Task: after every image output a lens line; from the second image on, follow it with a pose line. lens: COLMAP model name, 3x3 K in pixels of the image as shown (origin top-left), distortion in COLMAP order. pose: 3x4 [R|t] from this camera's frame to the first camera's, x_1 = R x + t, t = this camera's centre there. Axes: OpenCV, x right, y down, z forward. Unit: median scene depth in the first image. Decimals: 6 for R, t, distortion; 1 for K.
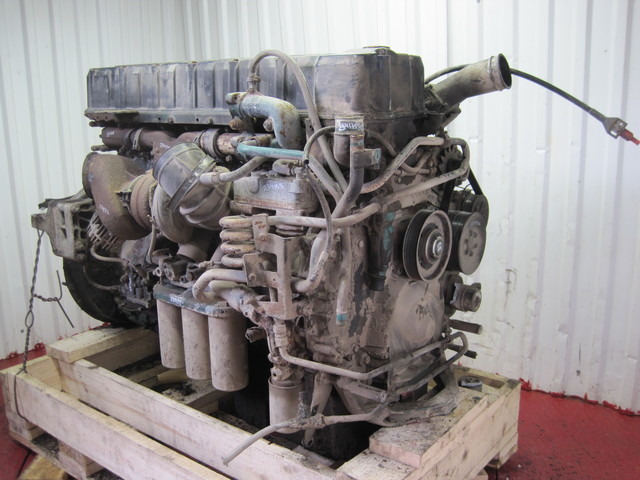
lens RADIAL K [[648.0, 0, 320.0], [0, 648.0, 240.0], [0, 0, 1]] dist [-0.180028, 0.138916]
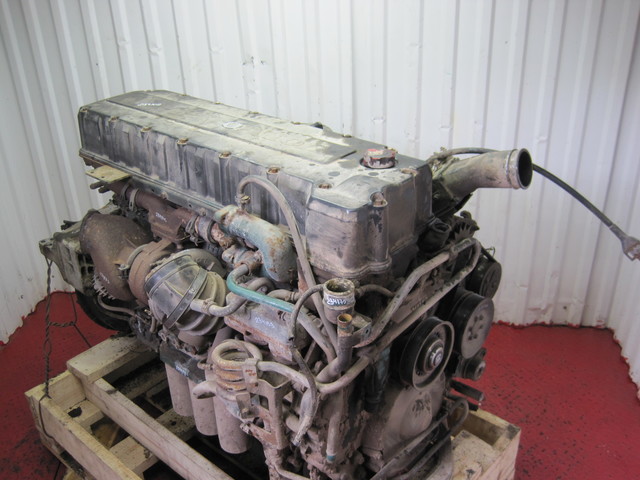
lens RADIAL K [[648.0, 0, 320.0], [0, 648.0, 240.0], [0, 0, 1]] dist [-0.180028, 0.138916]
pose [[0.998185, 0.015654, -0.058153, 0.054201], [-0.000612, 0.968214, 0.250124, -0.371109], [0.060220, -0.249634, 0.966466, 0.082743]]
